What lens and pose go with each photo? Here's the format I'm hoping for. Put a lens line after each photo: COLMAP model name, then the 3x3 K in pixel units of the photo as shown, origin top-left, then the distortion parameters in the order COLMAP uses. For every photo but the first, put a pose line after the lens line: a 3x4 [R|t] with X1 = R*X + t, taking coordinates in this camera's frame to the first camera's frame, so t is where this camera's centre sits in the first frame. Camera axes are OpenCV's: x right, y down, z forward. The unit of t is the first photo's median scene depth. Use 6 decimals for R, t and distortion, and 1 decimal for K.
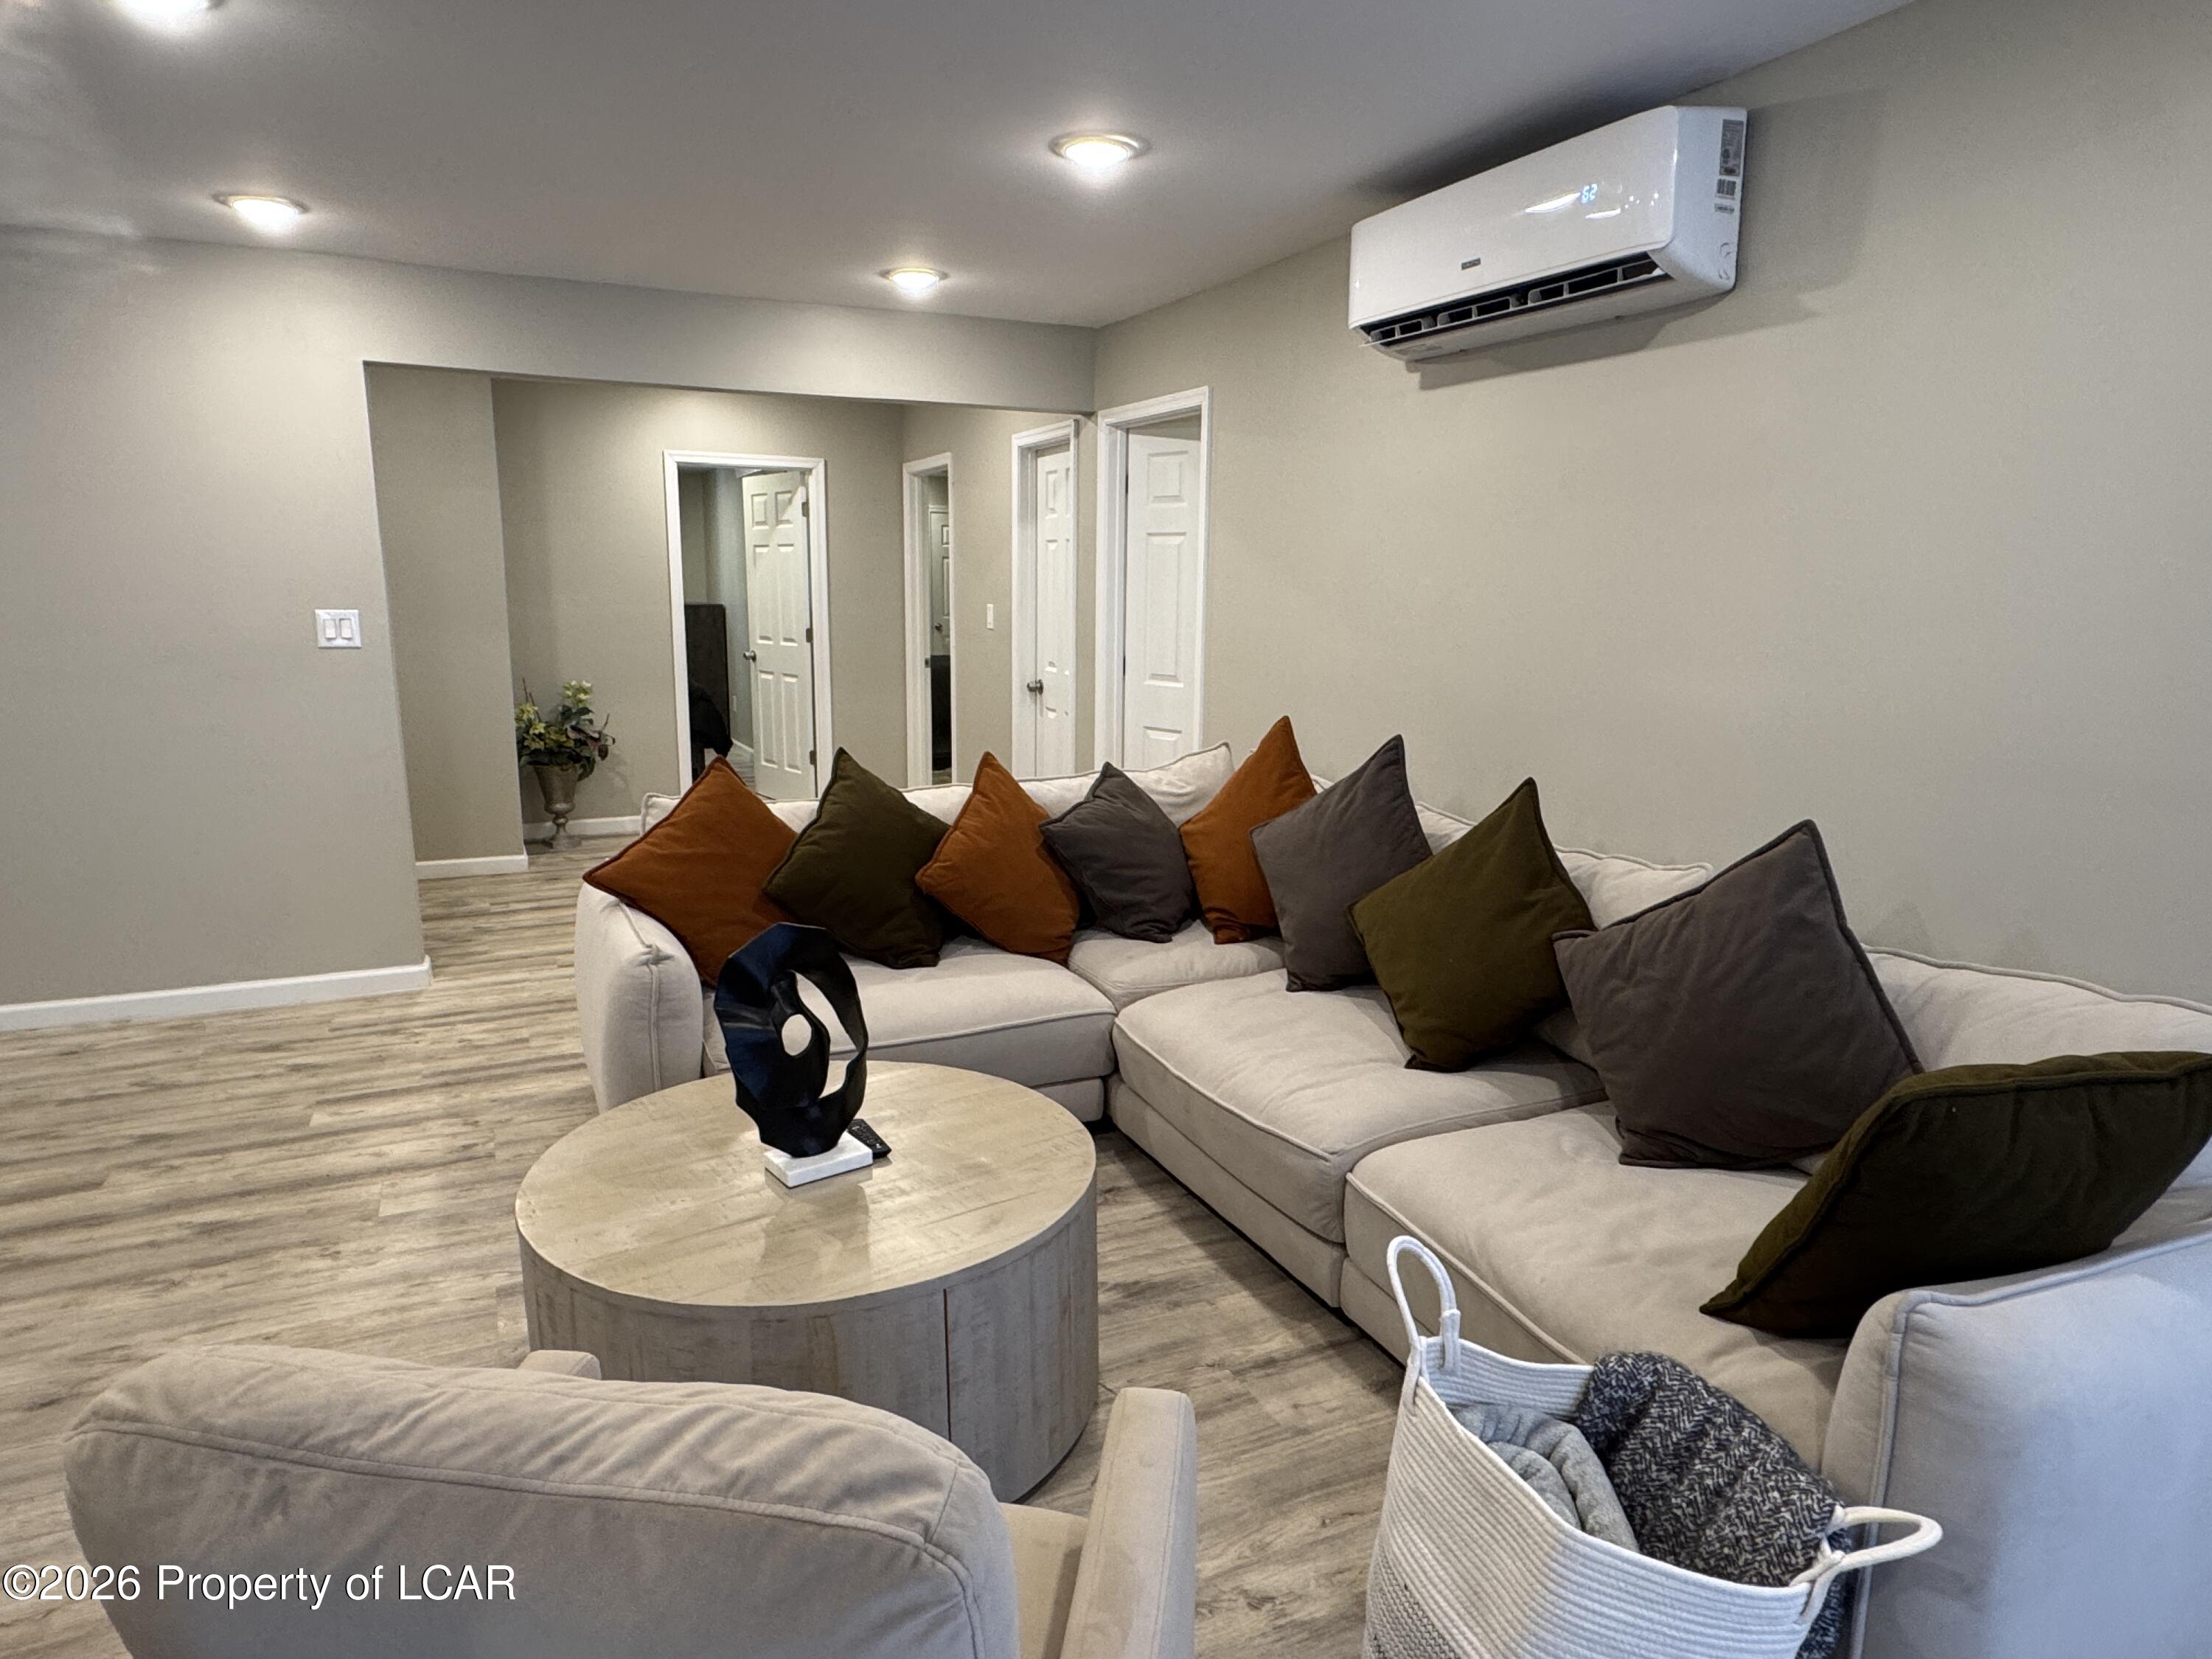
lens RADIAL K [[1343.7, 0, 1106.0], [0, 1343.7, 829.5], [0, 0, 1]] dist [-0.011653, -0.000869]
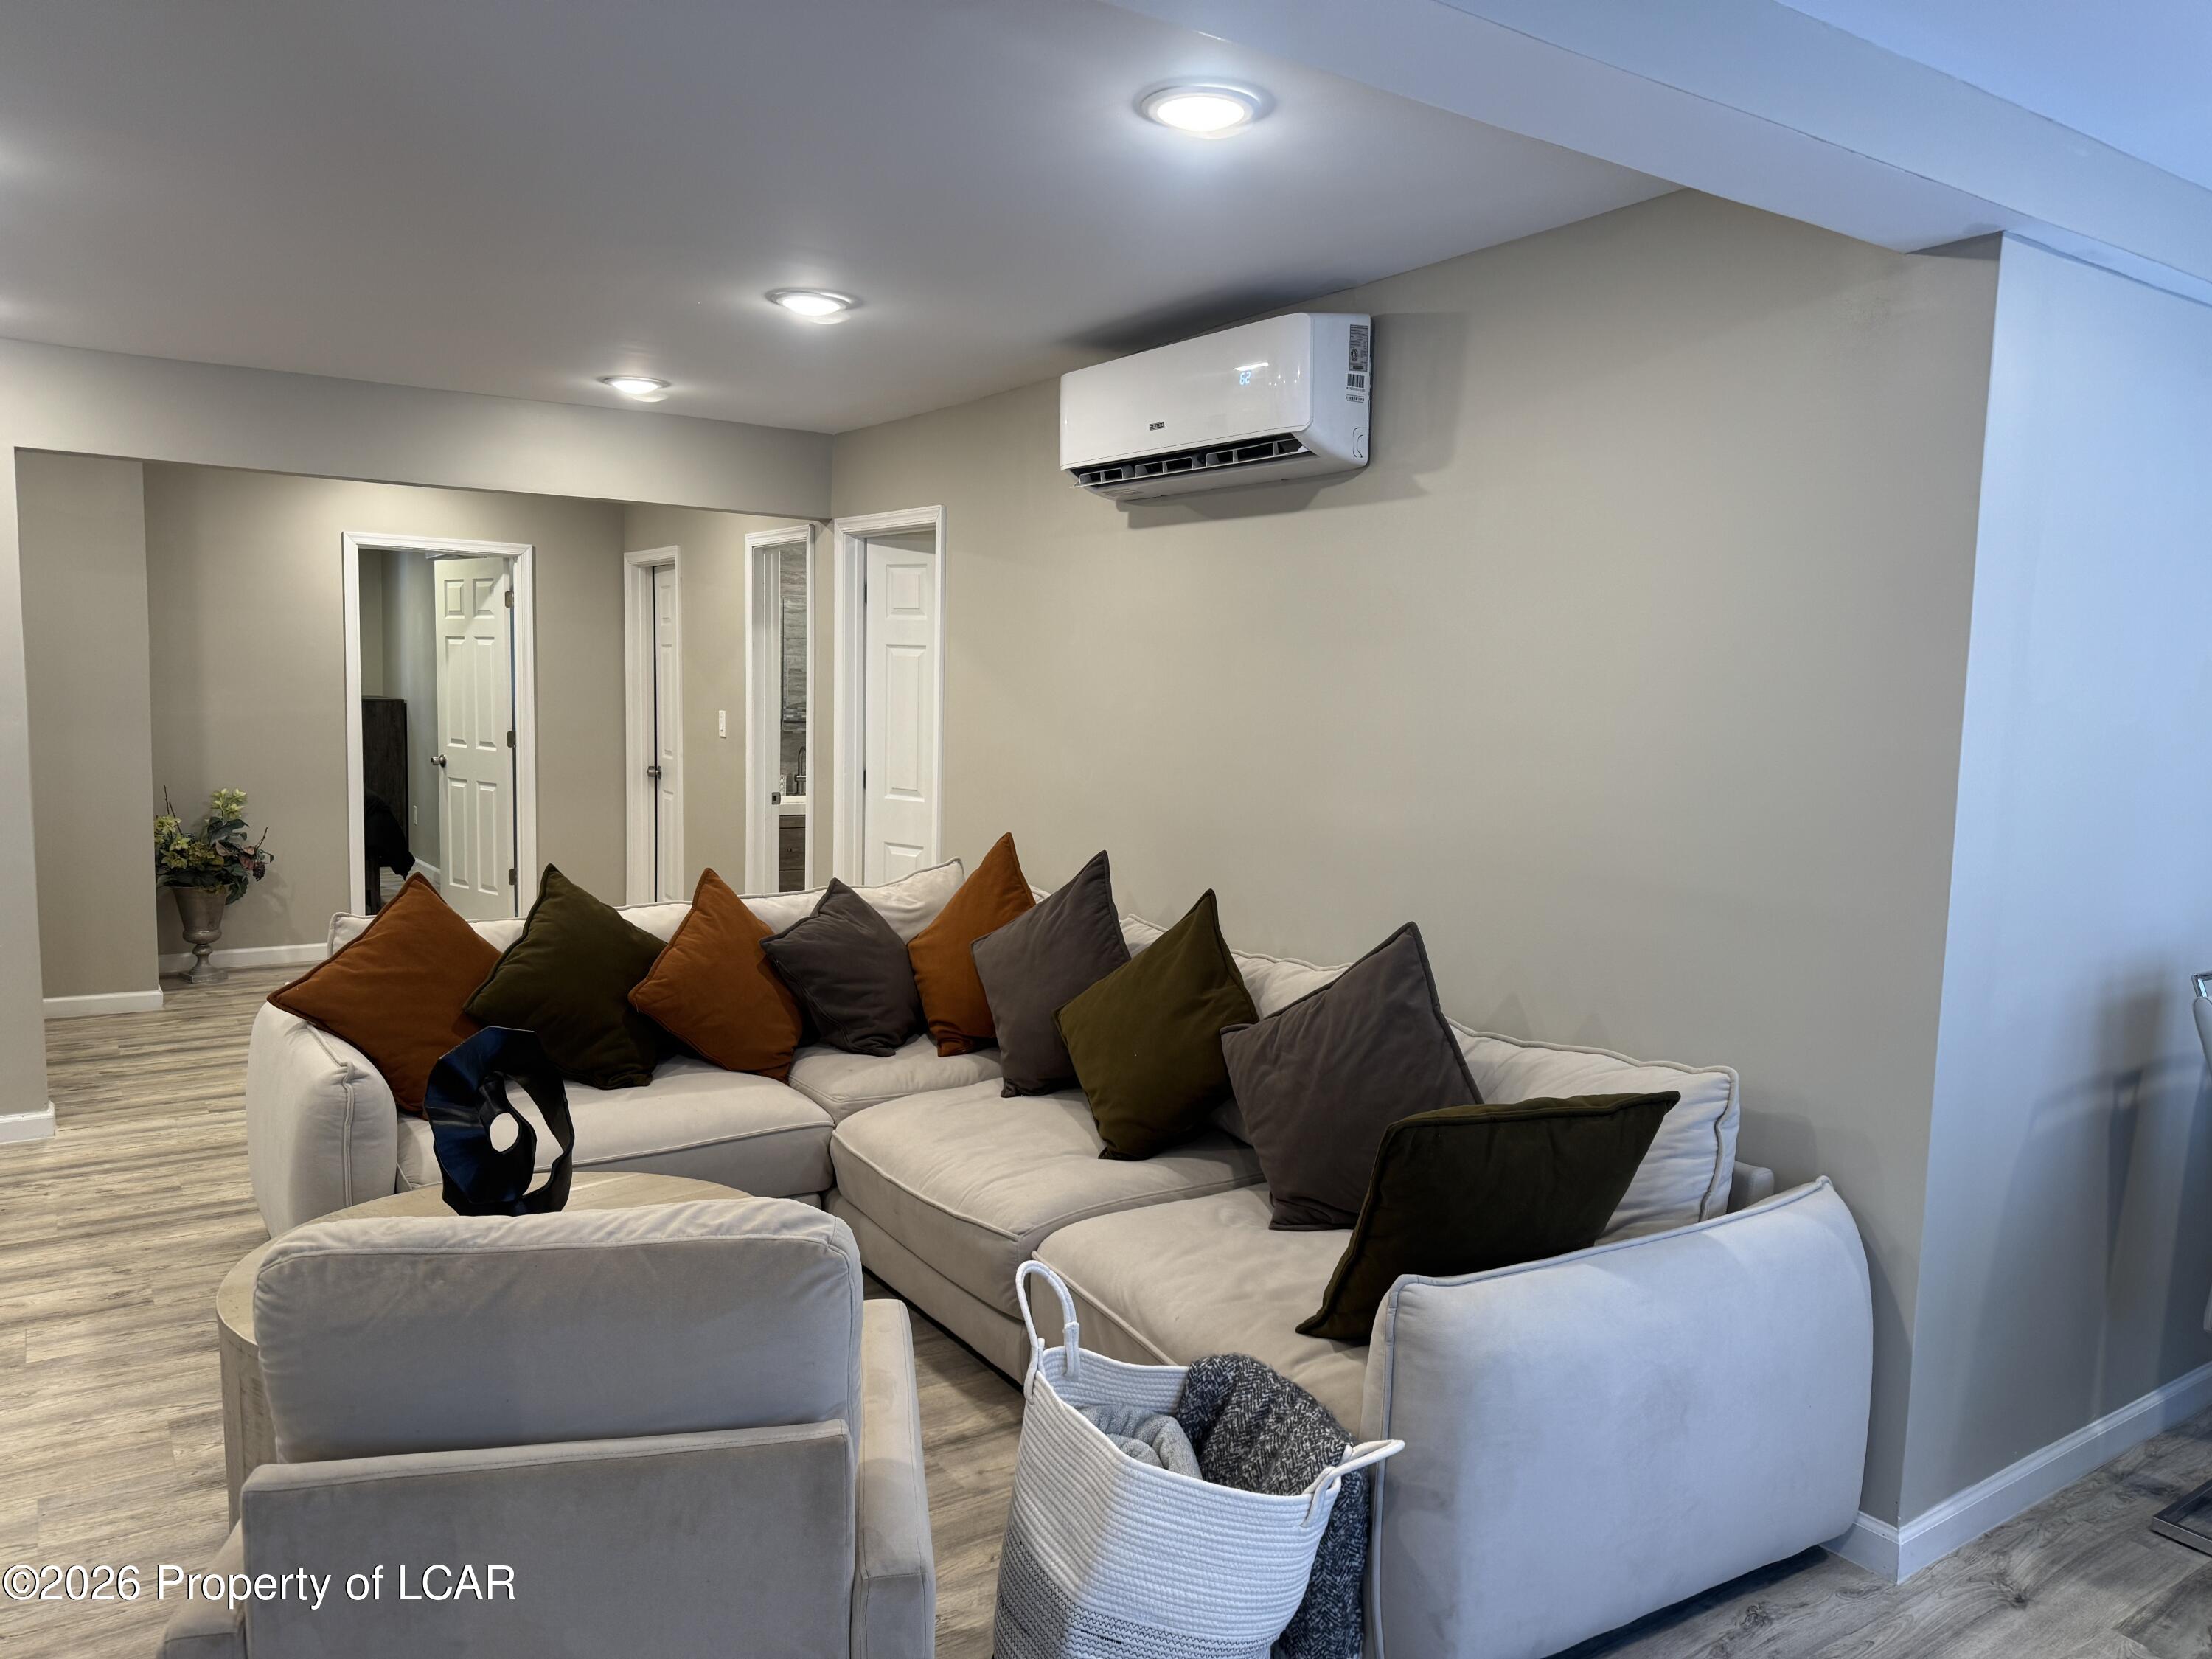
lens RADIAL K [[1548.6, 0, 1118.9], [0, 1548.6, 823.4], [0, 0, 1]] dist [0.108338, -0.150776]
pose [[0.987897, 0.001180, 0.155105, 0.038111], [0.012302, 0.996225, -0.085936, 0.014119], [-0.154621, 0.086804, 0.984153, -0.212789]]
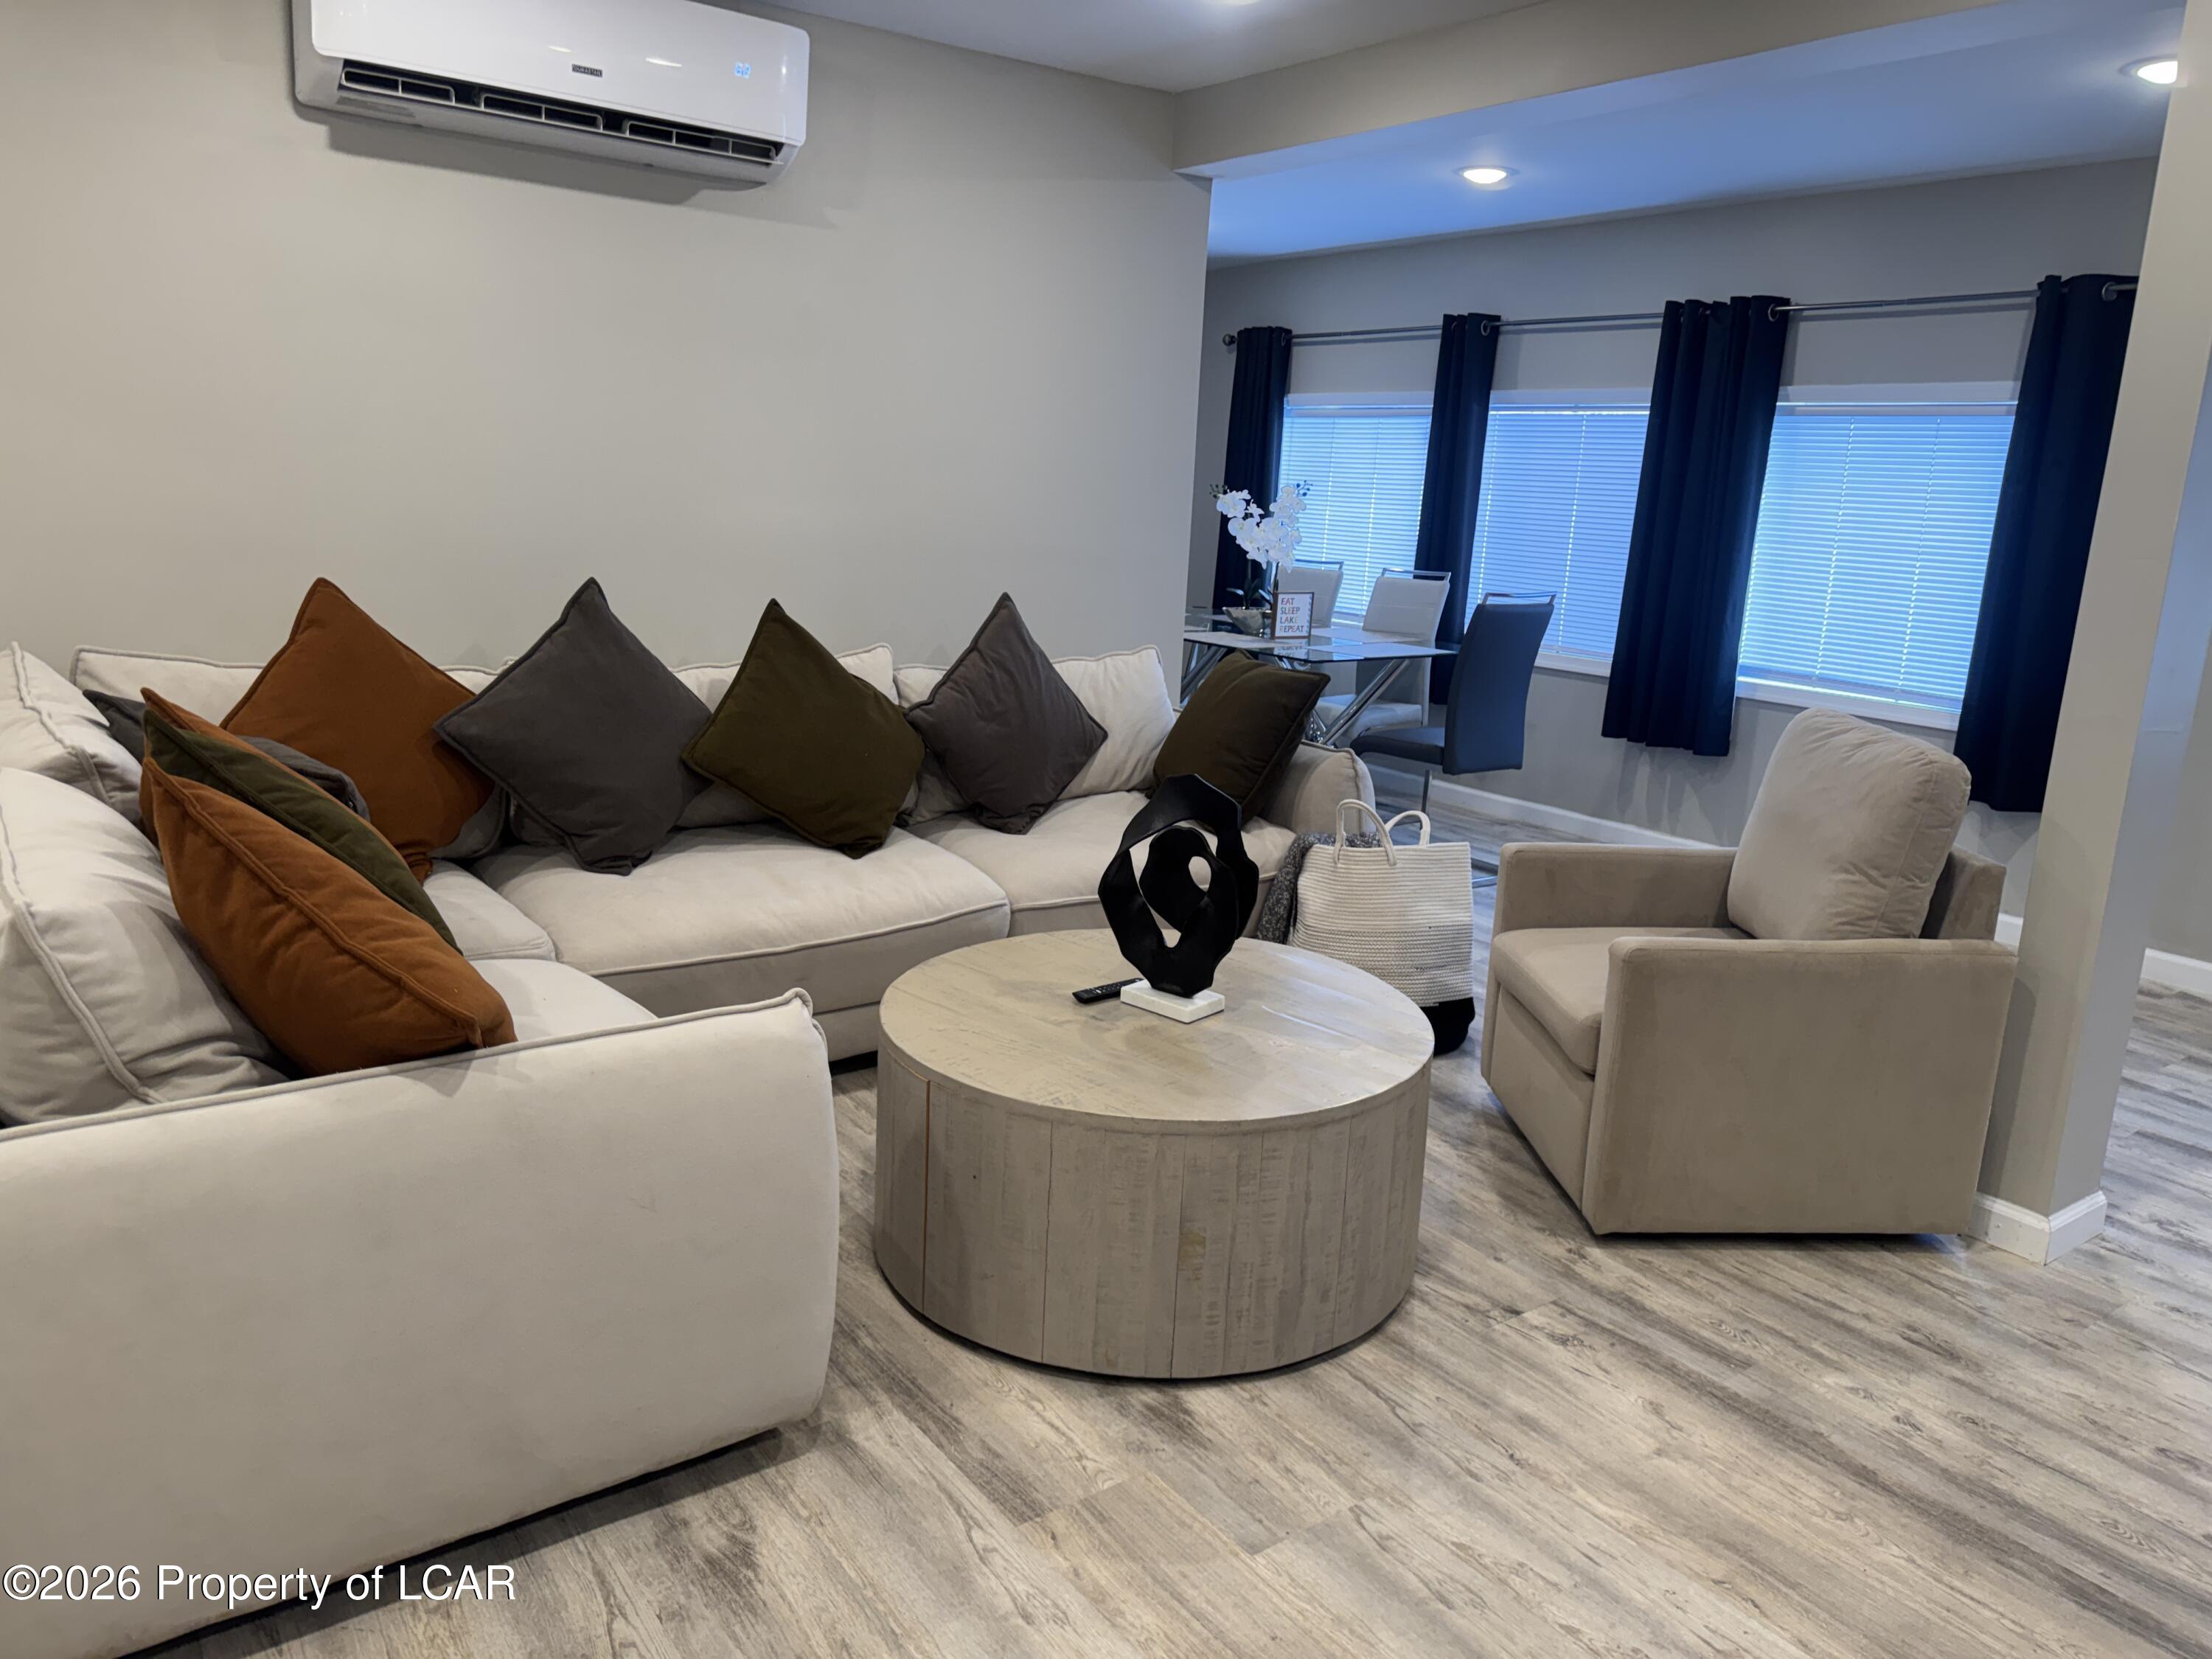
lens RADIAL K [[1548.6, 0, 1118.9], [0, 1548.6, 823.4], [0, 0, 1]] dist [0.108338, -0.150776]
pose [[-0.181368, -0.223994, 0.957566, -0.896680], [0.139004, 0.958099, 0.250447, -0.126107], [-0.973542, 0.178529, -0.142633, 0.807194]]
